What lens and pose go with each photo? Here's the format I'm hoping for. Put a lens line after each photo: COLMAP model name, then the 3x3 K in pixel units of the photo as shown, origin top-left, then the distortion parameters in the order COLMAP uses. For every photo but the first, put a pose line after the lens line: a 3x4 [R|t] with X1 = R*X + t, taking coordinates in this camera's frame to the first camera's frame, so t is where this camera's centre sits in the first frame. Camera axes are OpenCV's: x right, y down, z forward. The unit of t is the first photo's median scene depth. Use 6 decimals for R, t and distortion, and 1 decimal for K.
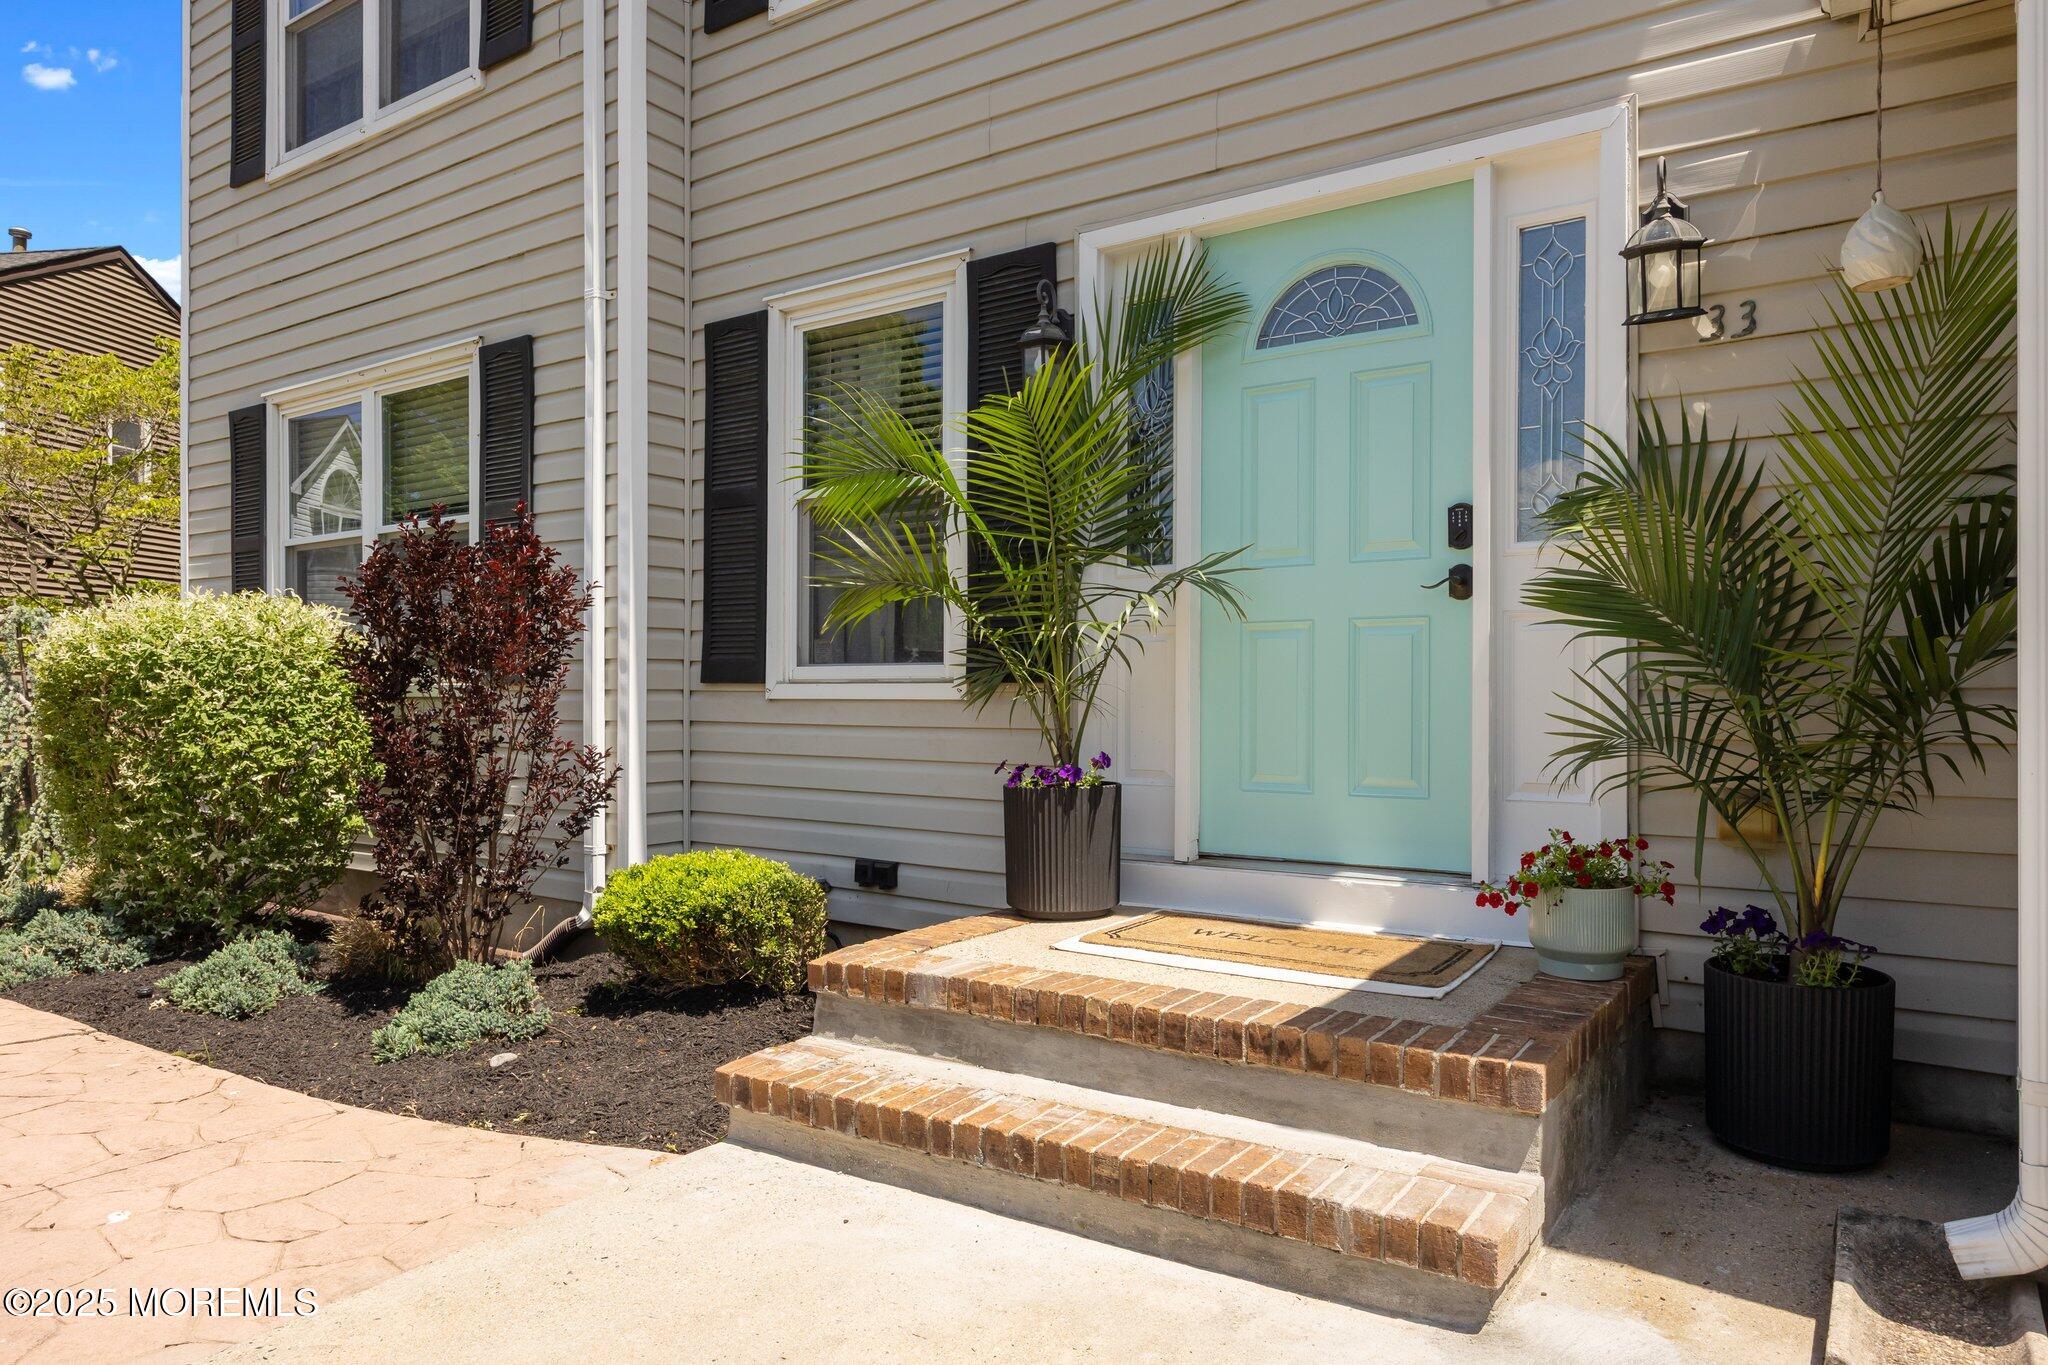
lens RADIAL K [[1302.6, 0, 1024.2], [0, 1302.6, 689.5], [0, 0, 1]] dist [-0.002611, -0.000472]
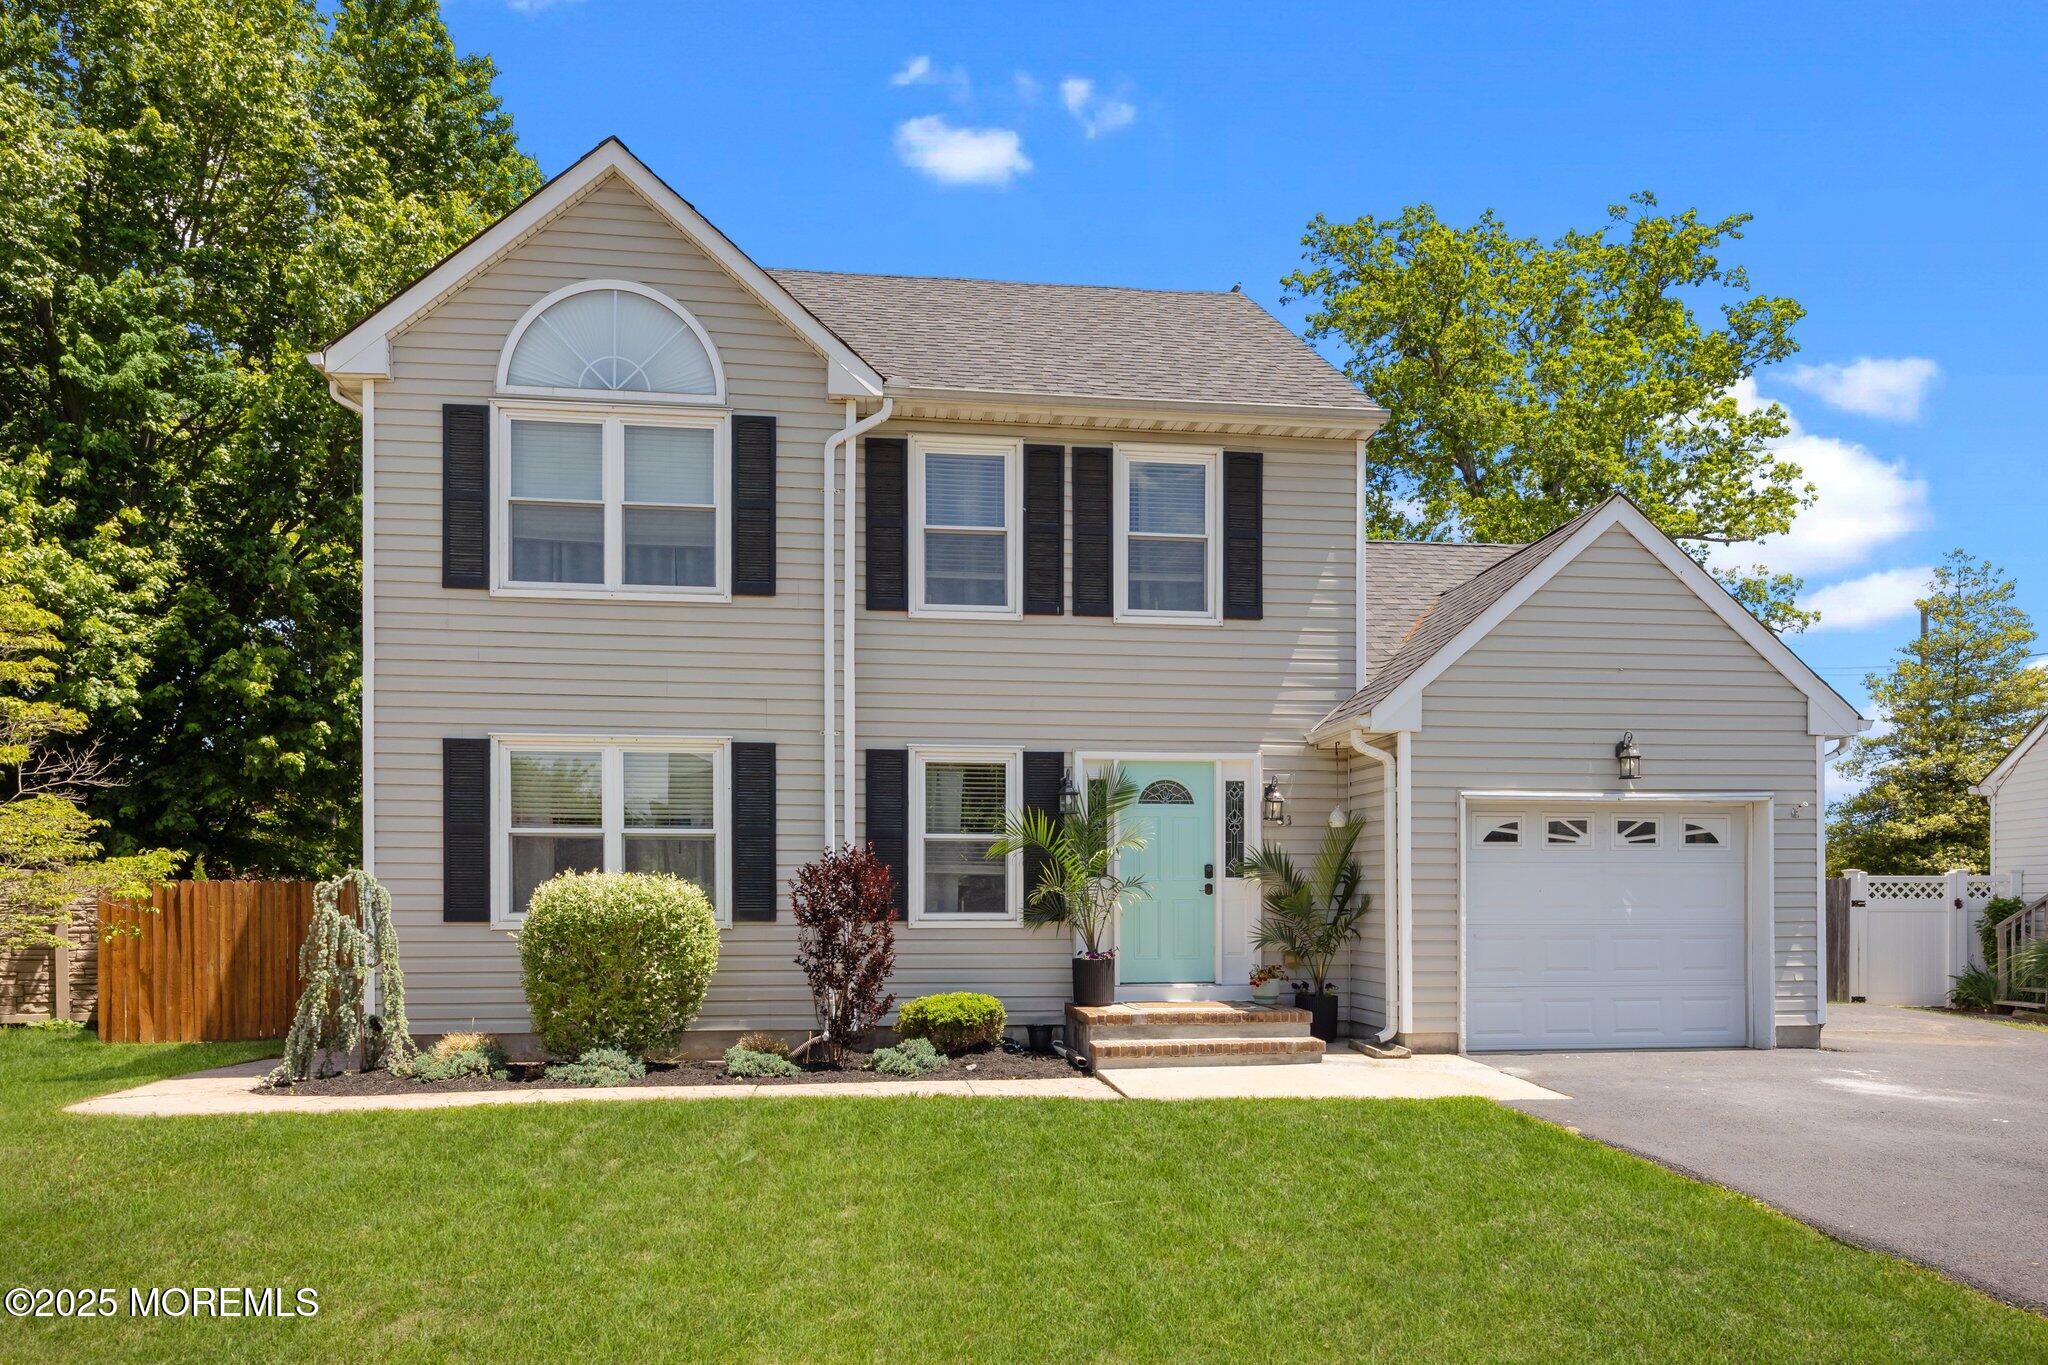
lens RADIAL K [[1305.4, 0, 1021.4], [0, 1305.4, 903.0], [0, 0, 1]] dist [0.021198, -0.045975]
pose [[0.748842, -0.002376, 0.662744, -1.789817], [-0.000768, 0.999990, 0.004453, -0.053405], [-0.662748, -0.003844, 0.748832, -0.910637]]
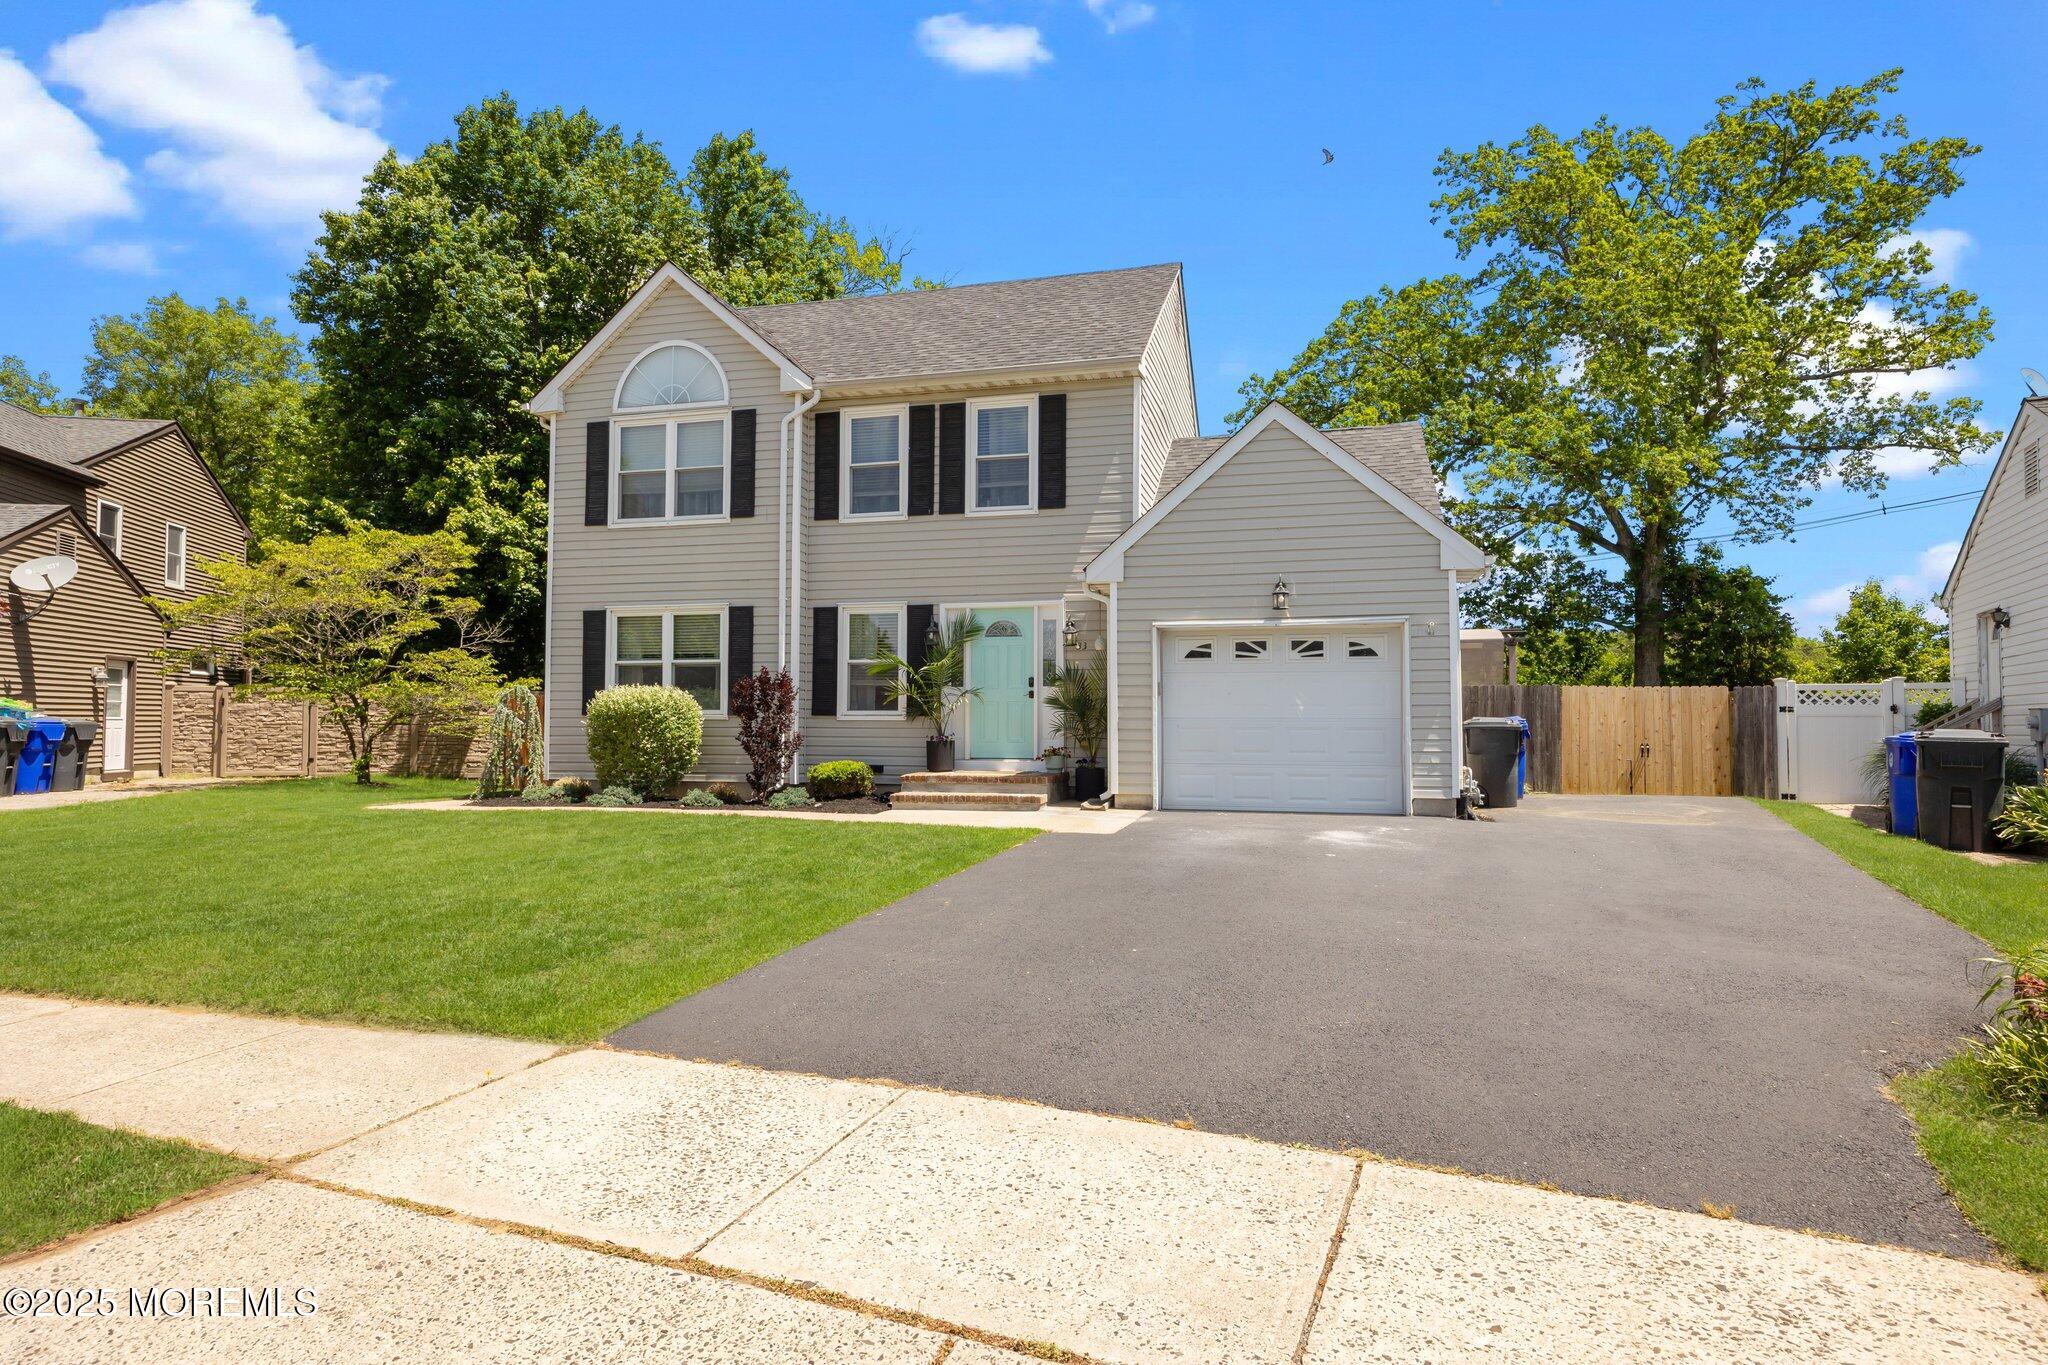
lens RADIAL K [[1053.8, 0, 1024.8], [0, 1053.8, 681.3], [0, 0, 1]] dist [0.003872, -0.014029]
pose [[0.937663, 0.013560, 0.347281, -0.828068], [-0.001873, 0.999421, -0.033967, -0.002968], [-0.347541, 0.031199, 0.937146, -2.097988]]
